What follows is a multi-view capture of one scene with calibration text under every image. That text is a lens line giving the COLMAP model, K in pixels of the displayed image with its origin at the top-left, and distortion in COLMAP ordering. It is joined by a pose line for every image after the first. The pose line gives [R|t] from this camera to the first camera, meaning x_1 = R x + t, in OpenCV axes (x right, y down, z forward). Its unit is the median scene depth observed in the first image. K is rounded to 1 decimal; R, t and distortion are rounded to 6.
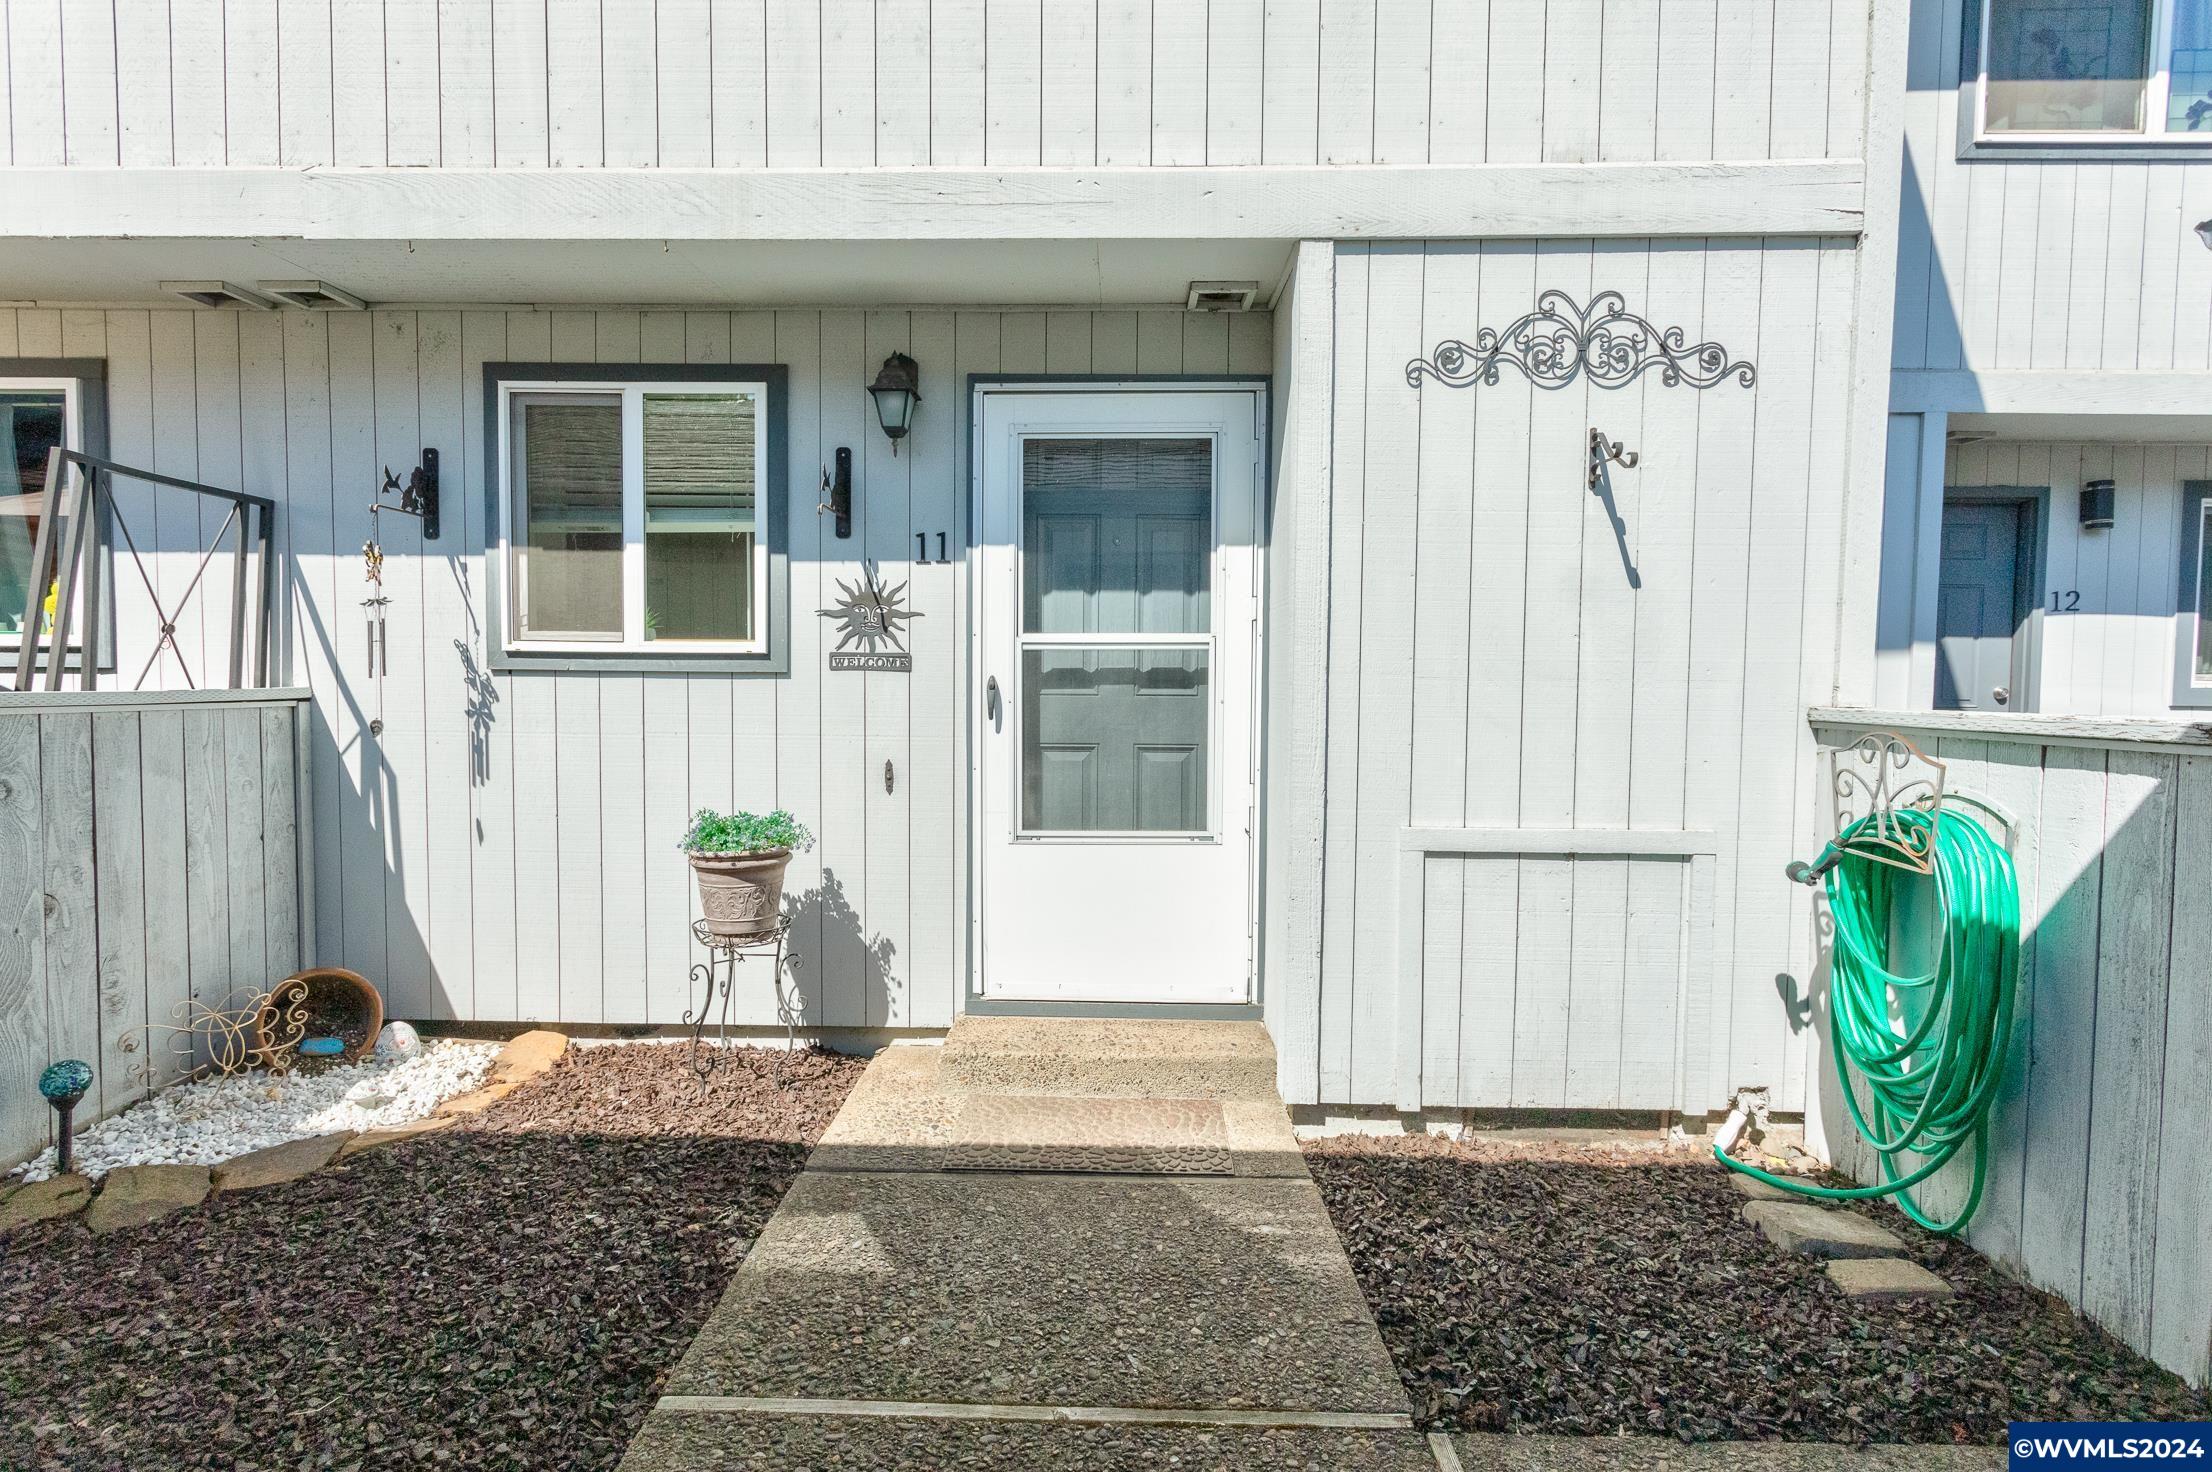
lens RADIAL K [[1046.2, 0, 1096.0], [0, 1046.2, 731.2], [0, 0, 1]] dist [0.002721, 0.000417]
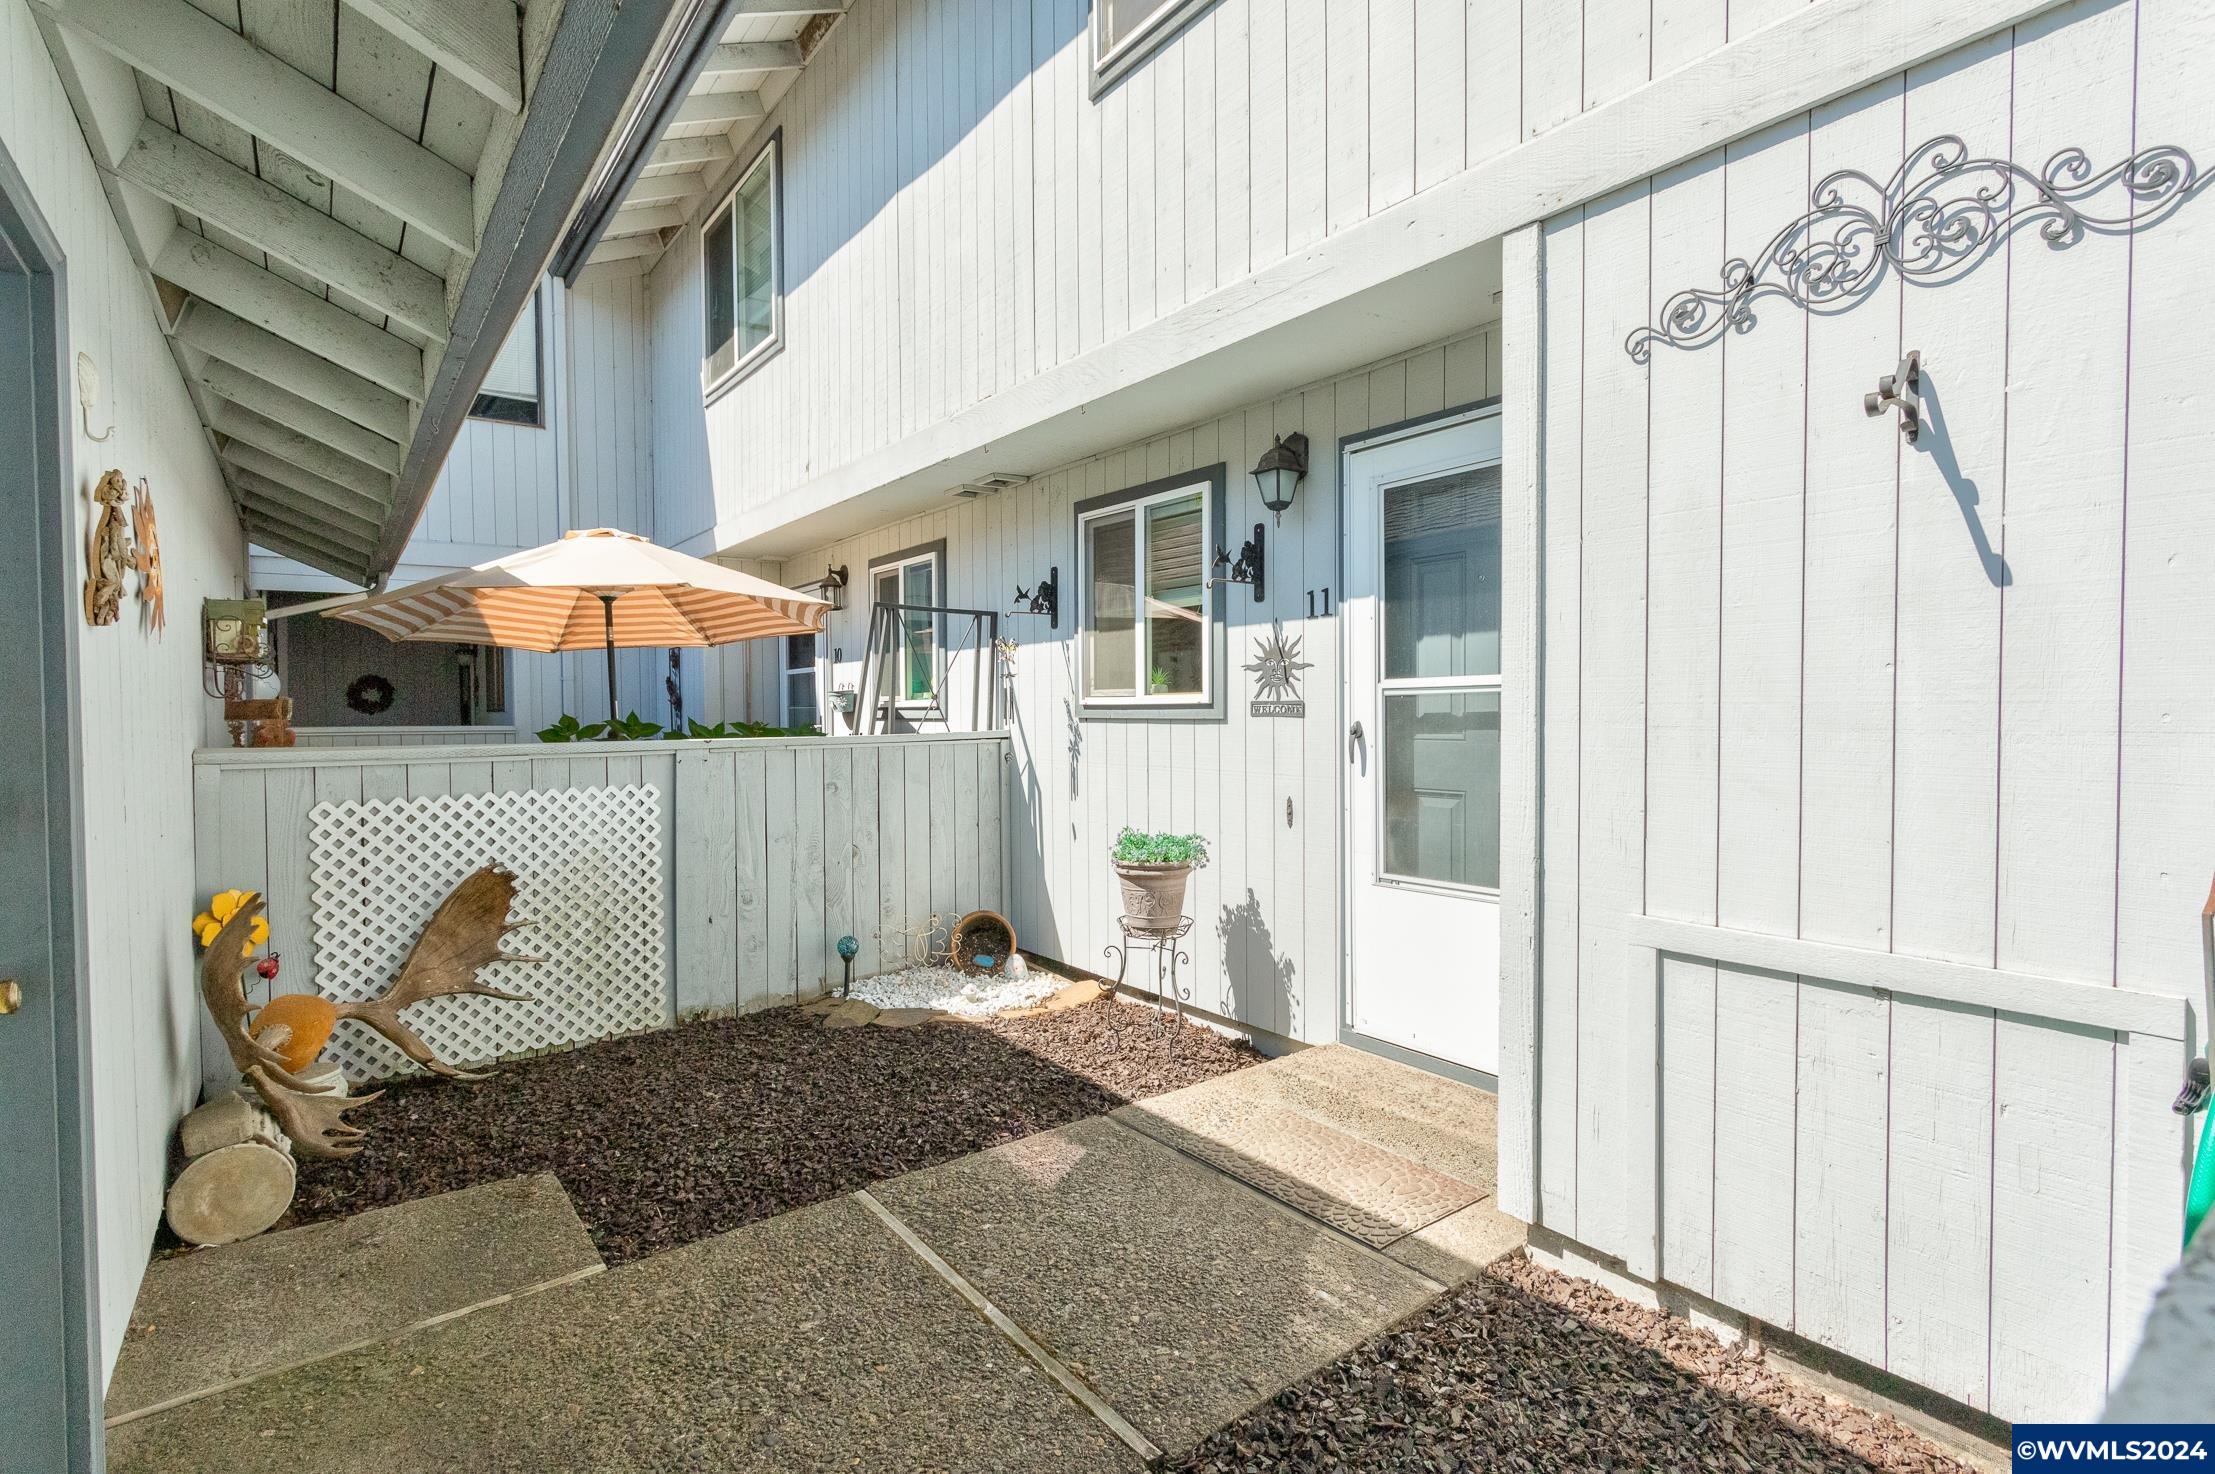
lens RADIAL K [[1045.9, 0, 1100.1], [0, 1045.9, 737.9], [0, 0, 1]] dist [-0.000443, 0.002551]
pose [[0.617547, 0.008378, -0.786489, 0.586150], [-0.021869, 0.999740, -0.006522, -0.025189], [0.786230, 0.021228, 0.617570, 0.163839]]
